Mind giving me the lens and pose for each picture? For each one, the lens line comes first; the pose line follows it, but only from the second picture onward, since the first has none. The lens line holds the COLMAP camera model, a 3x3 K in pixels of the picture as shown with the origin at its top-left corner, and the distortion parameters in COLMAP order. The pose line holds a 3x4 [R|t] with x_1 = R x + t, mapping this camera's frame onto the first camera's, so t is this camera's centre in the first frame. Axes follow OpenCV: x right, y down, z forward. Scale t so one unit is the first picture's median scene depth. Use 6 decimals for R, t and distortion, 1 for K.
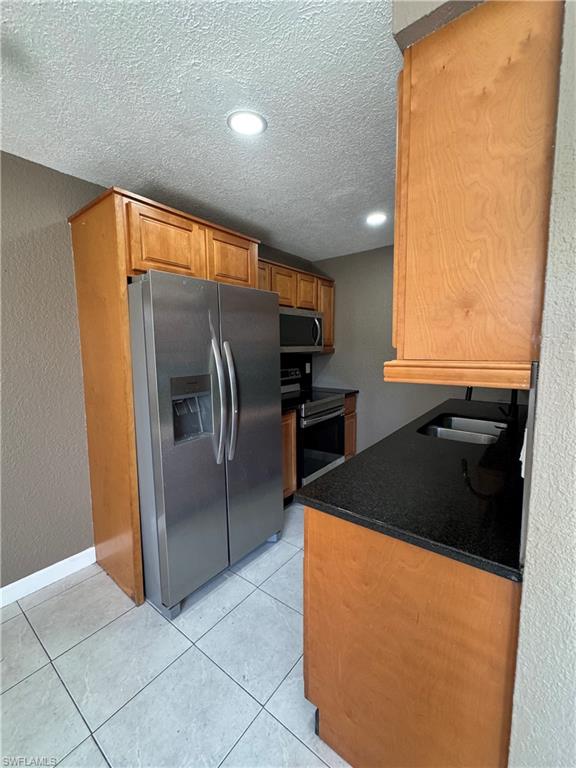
lens RADIAL K [[318.2, 0, 288.0], [0, 318.2, 384.0], [0, 0, 1]] dist [-0.000495, -0.000133]
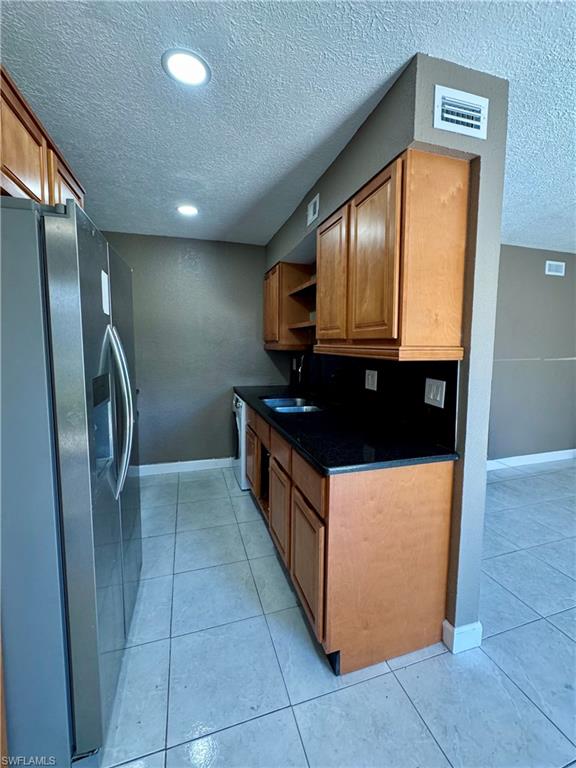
lens RADIAL K [[328.2, 0, 289.9], [0, 328.2, 373.7], [0, 0, 1]] dist [-0.000445, 0.000272]
pose [[0.572709, -0.062486, 0.817374, -0.744075], [0.082196, 0.996443, 0.018583, -0.011426], [-0.815628, 0.056542, 0.575808, 0.329612]]
